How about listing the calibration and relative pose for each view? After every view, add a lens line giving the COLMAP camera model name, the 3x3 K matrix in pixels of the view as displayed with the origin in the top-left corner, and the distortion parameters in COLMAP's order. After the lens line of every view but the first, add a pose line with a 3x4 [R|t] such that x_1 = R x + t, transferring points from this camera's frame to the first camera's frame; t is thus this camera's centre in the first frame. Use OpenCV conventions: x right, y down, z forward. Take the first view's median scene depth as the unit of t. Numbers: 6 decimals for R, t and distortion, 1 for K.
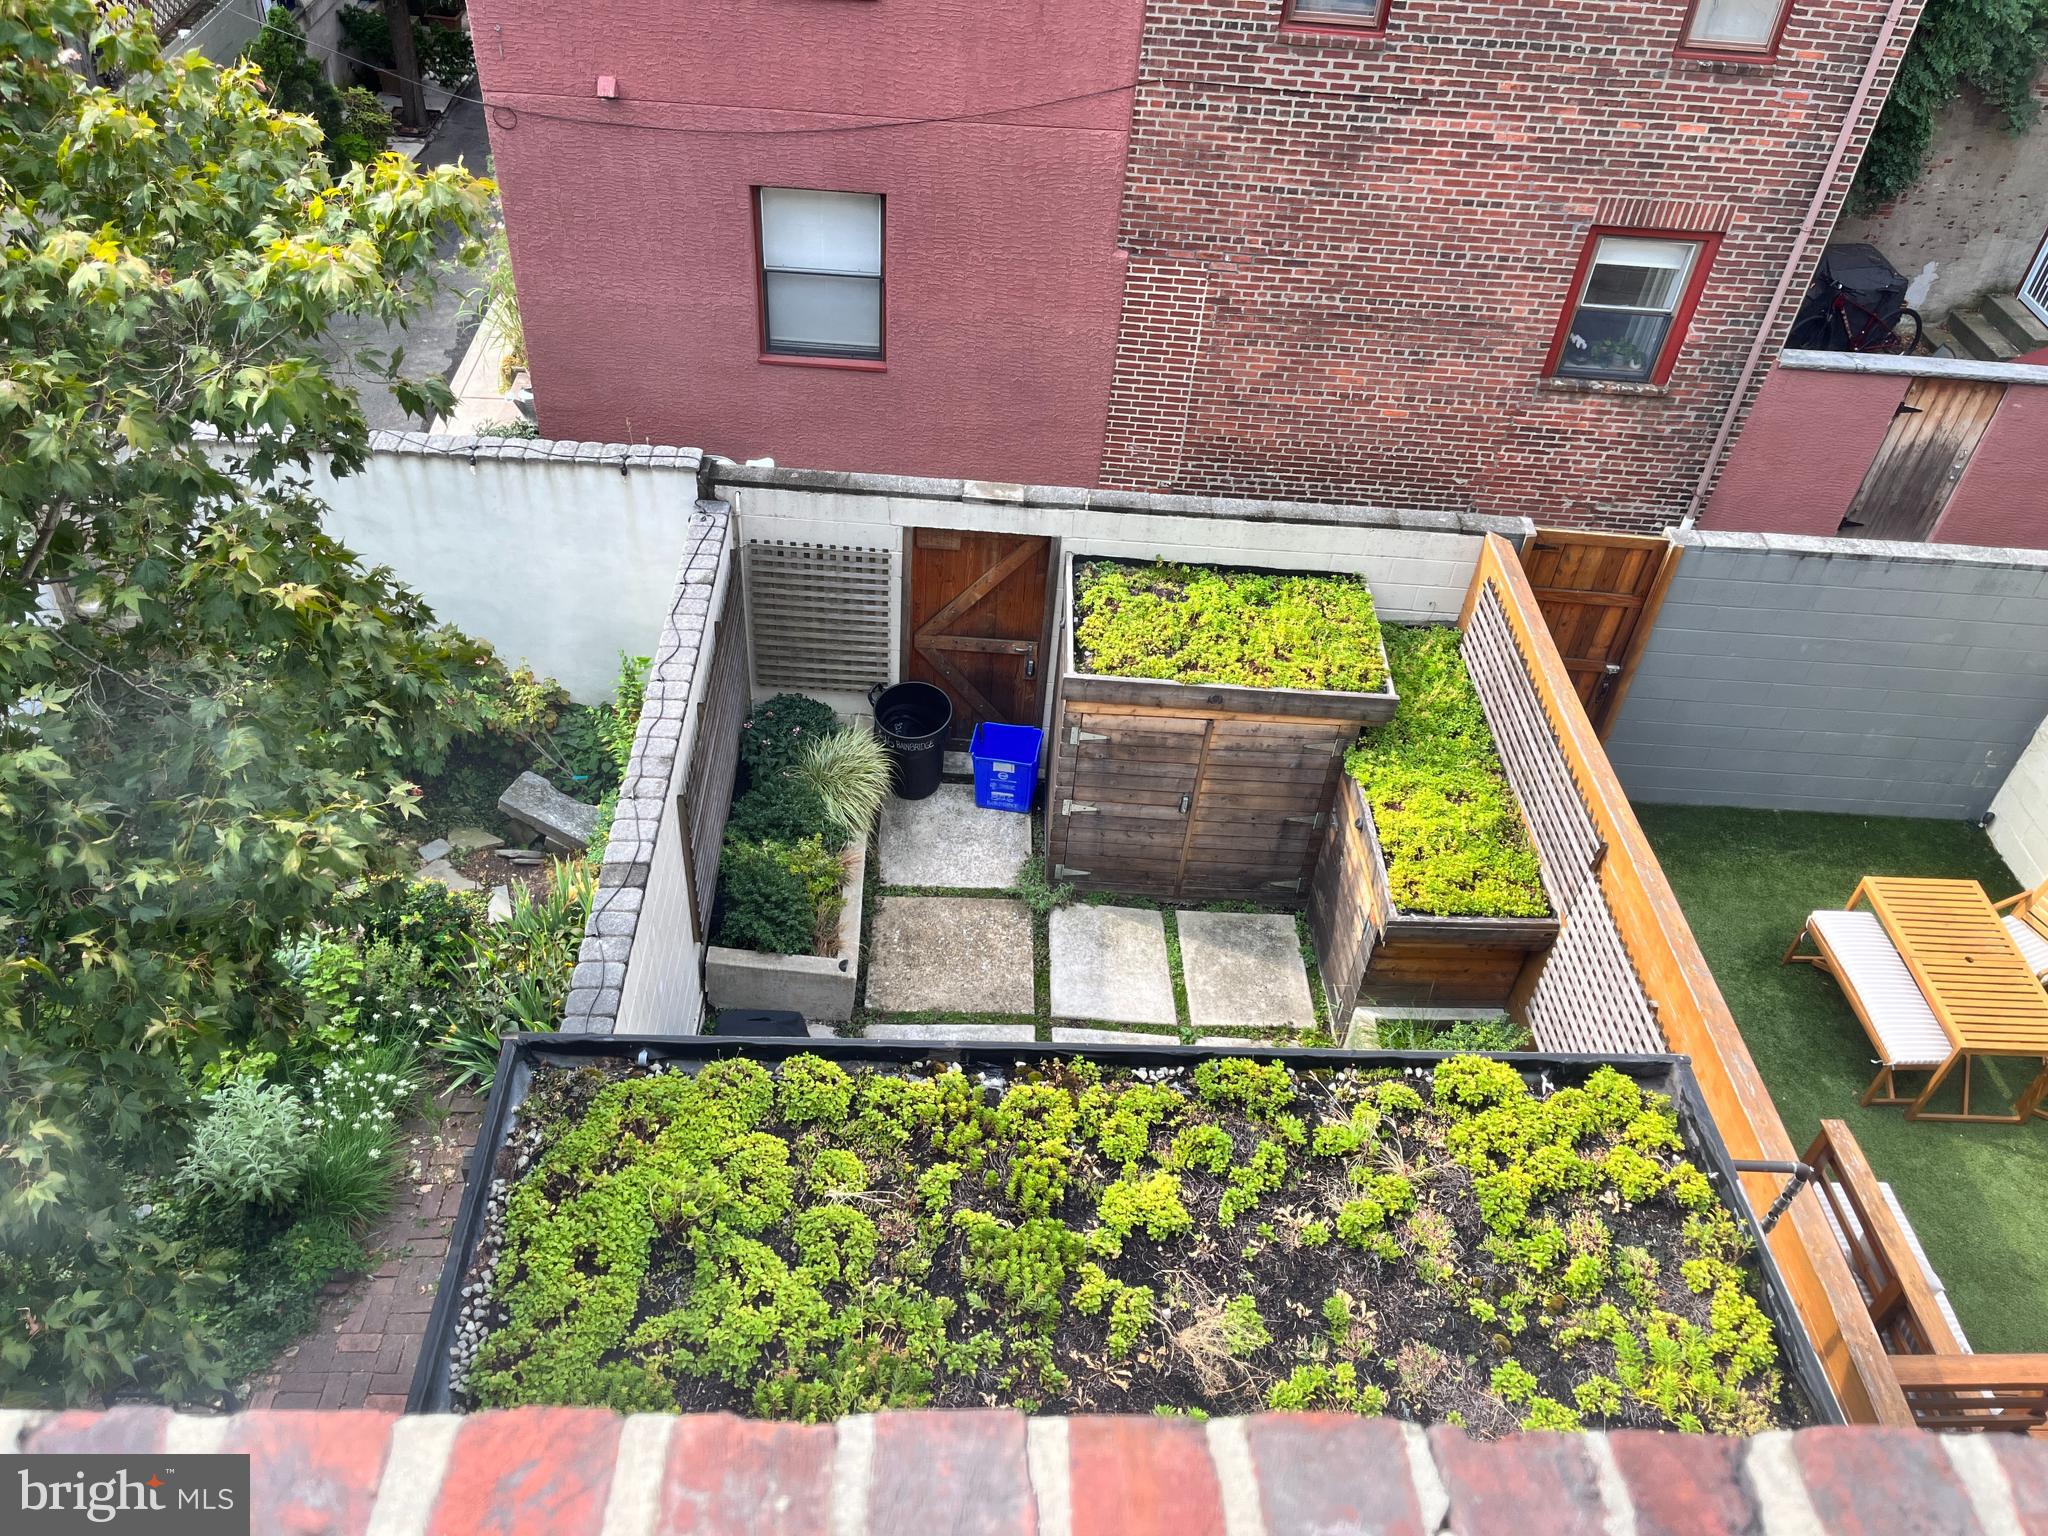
lens RADIAL K [[1593.1, 0, 1027.3], [0, 1593.1, 706.9], [0, 0, 1]] dist [0.088866, -0.144340]
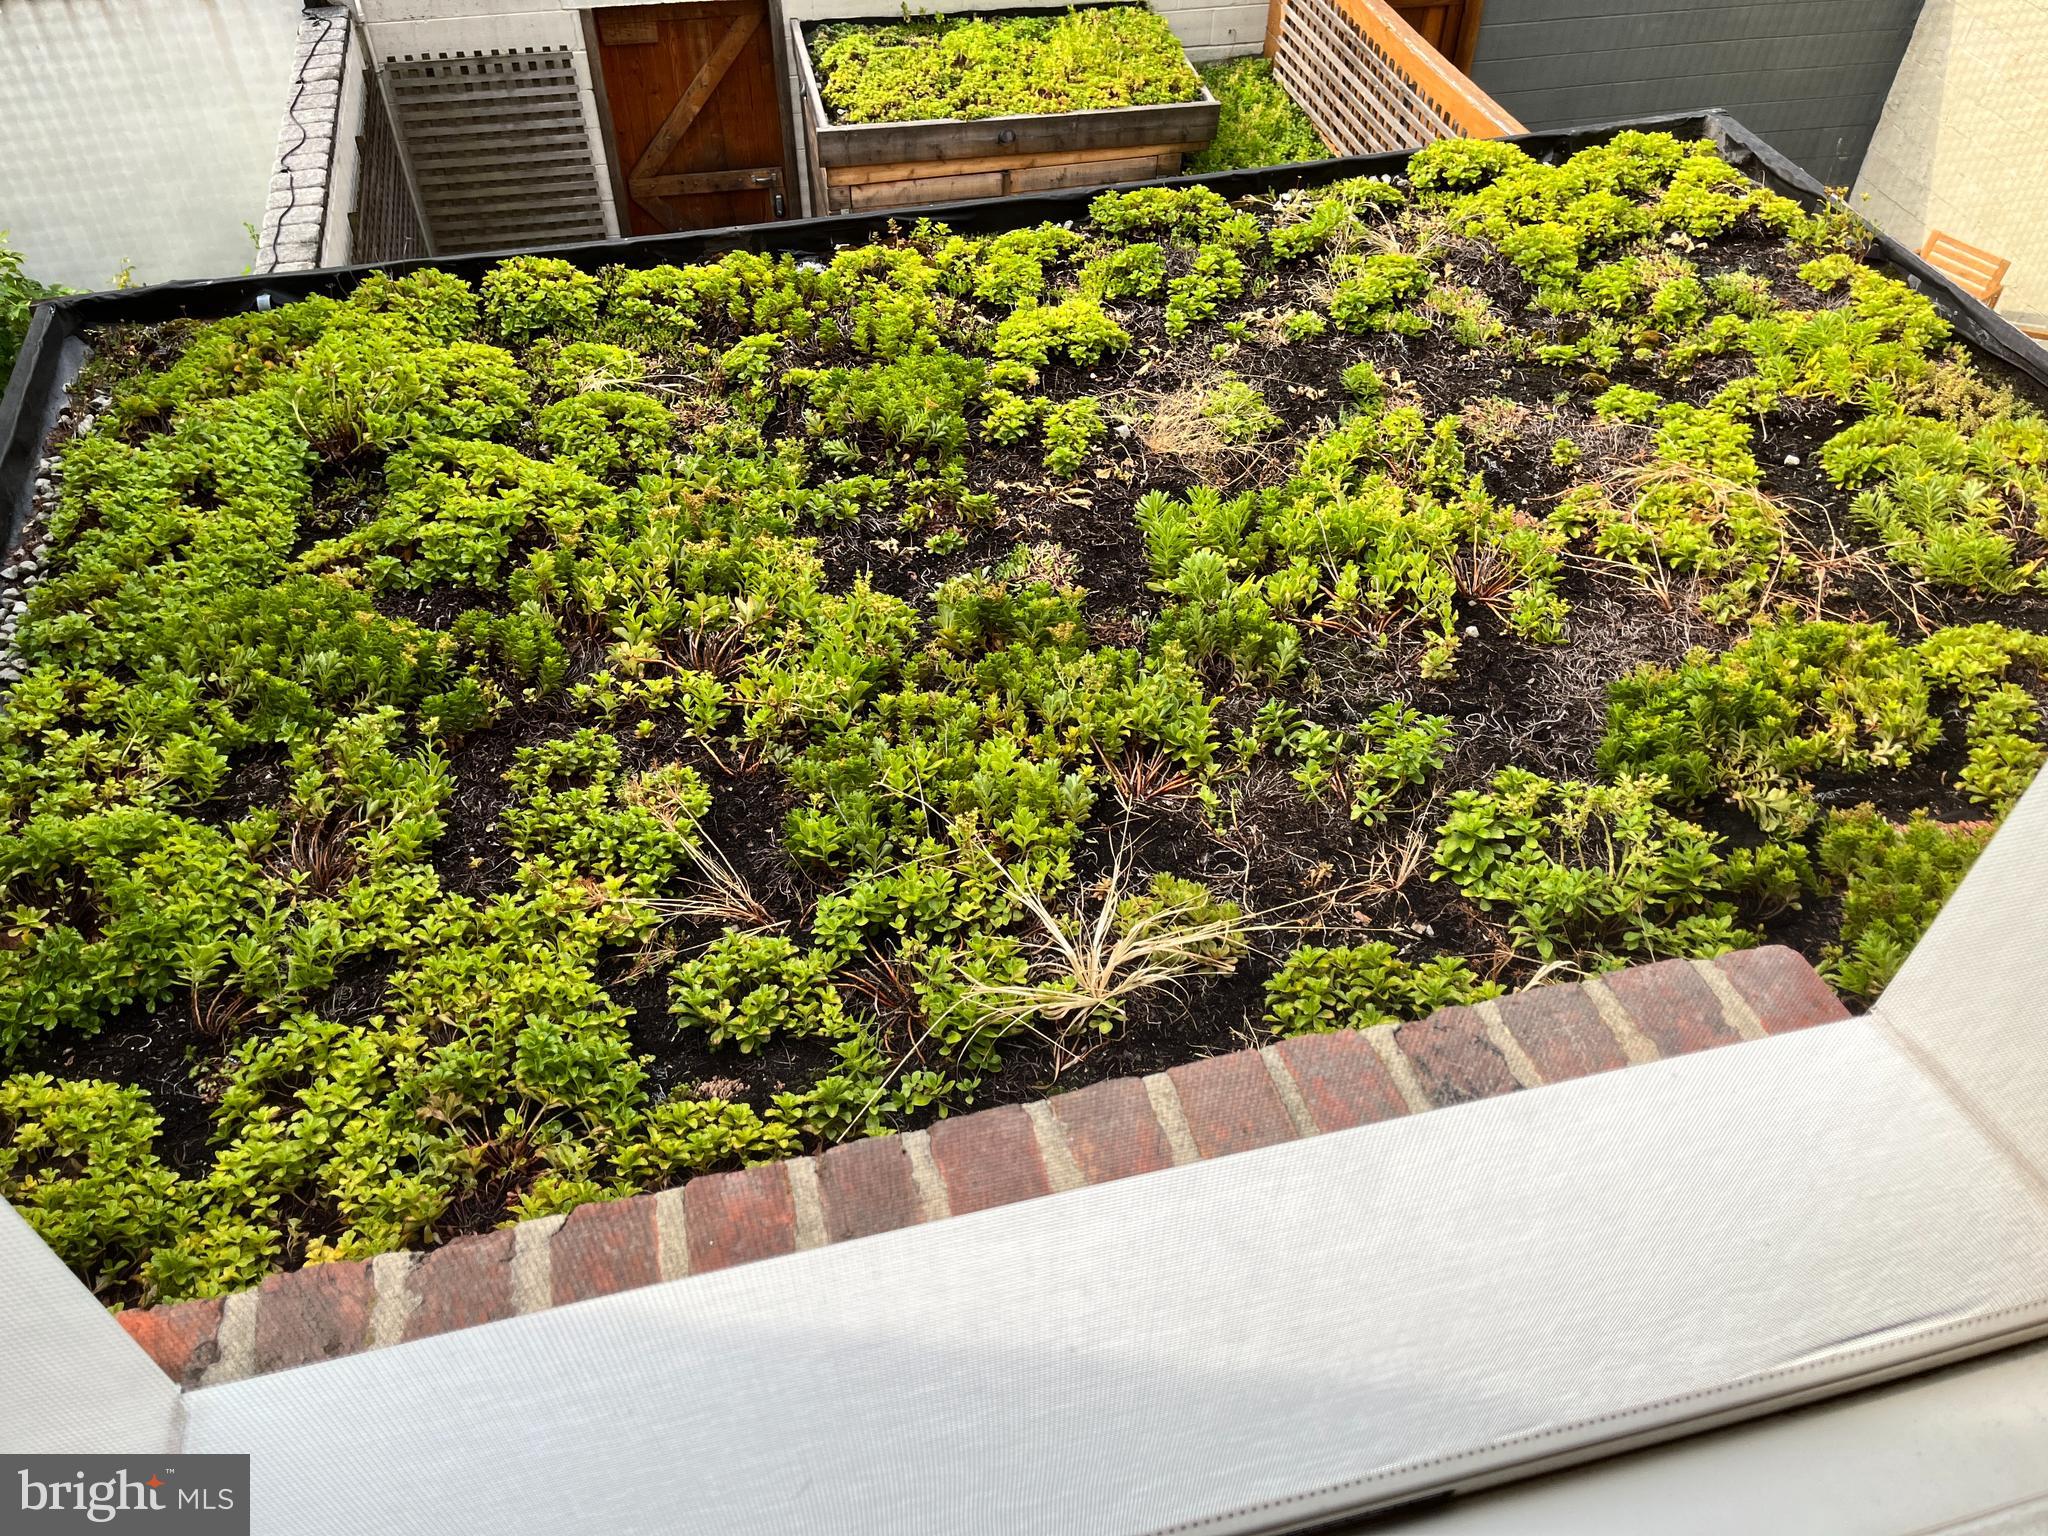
lens RADIAL K [[1593.1, 0, 1027.3], [0, 1593.1, 706.9], [0, 0, 1]] dist [0.088866, -0.144340]
pose [[0.972162, -0.203225, 0.116617, -0.050120], [0.194072, 0.977279, 0.085221, 0.396192], [-0.131287, -0.060217, 0.989514, 0.313480]]
